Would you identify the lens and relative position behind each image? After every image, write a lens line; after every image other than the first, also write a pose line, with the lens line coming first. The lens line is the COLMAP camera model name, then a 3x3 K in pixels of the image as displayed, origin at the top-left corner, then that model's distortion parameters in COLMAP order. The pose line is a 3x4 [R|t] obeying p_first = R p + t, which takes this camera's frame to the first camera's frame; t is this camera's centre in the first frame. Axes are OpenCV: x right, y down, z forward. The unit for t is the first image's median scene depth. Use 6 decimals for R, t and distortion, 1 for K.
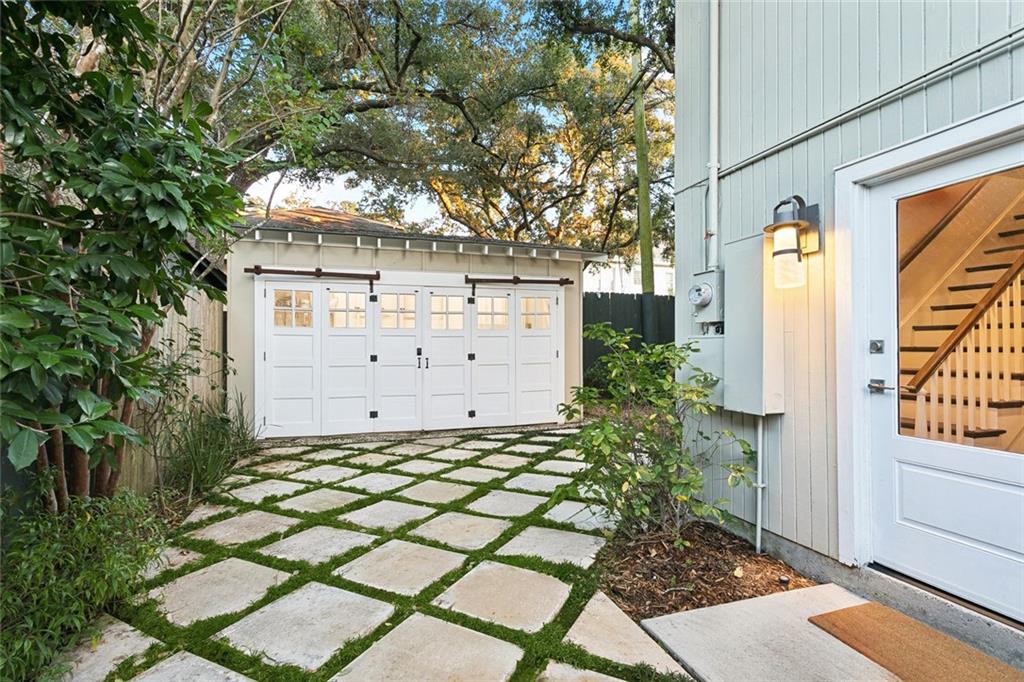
lens RADIAL K [[497.1, 0, 512.0], [0, 497.1, 341.0], [0, 0, 1]] dist [0.001328, 0.000172]
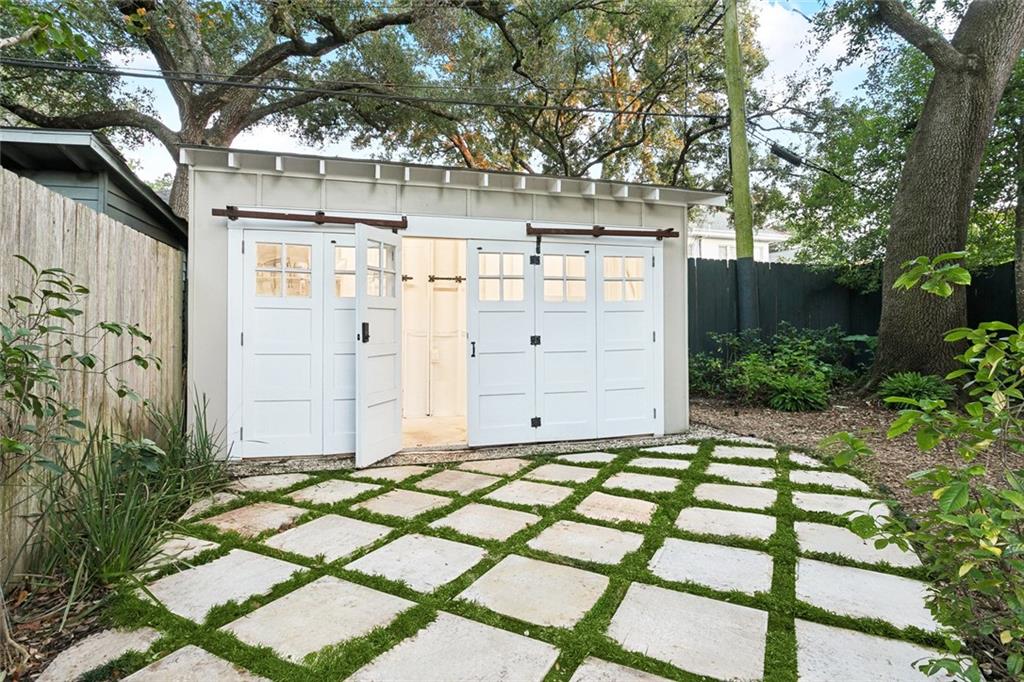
lens RADIAL K [[550.6, 0, 511.6], [0, 550.6, 320.2], [0, 0, 1]] dist [-0.004100, -0.000588]
pose [[0.999285, -0.000900, -0.037808, -0.093722], [0.000460, 0.999932, -0.011635, 0.013481], [0.037816, 0.011610, 0.999217, 0.246609]]
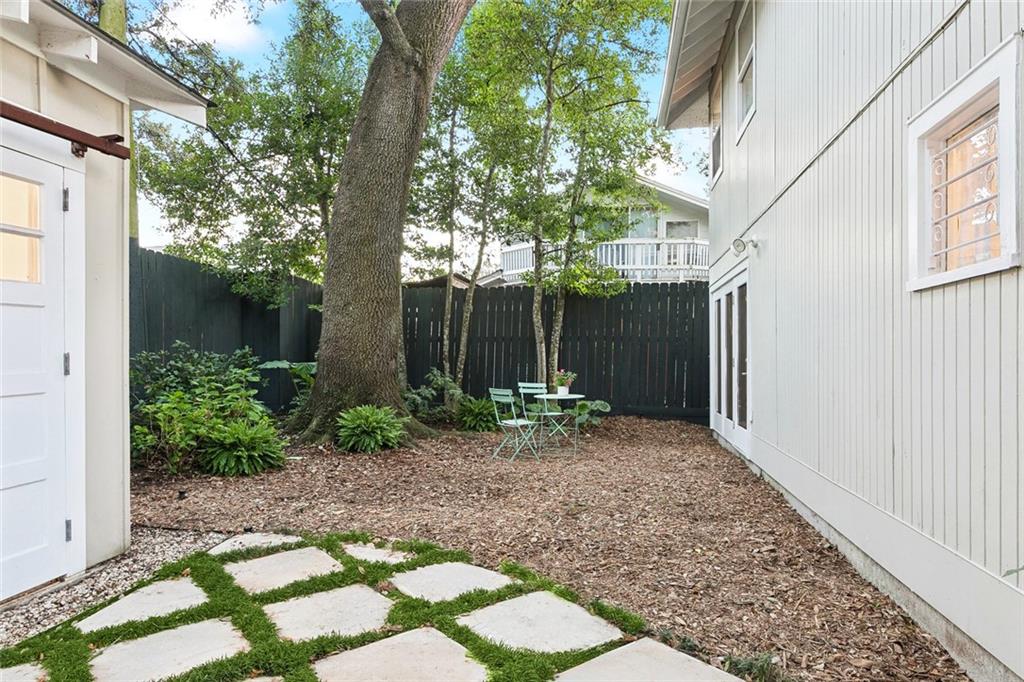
lens RADIAL K [[653.3, 0, 511.6], [0, 653.3, 359.3], [0, 0, 1]] dist [-0.000336, -0.000024]
pose [[0.483583, -0.001988, 0.875296, -0.162505], [-0.005759, 0.999969, 0.005452, 0.022107], [-0.875280, -0.007677, 0.483556, 0.625190]]
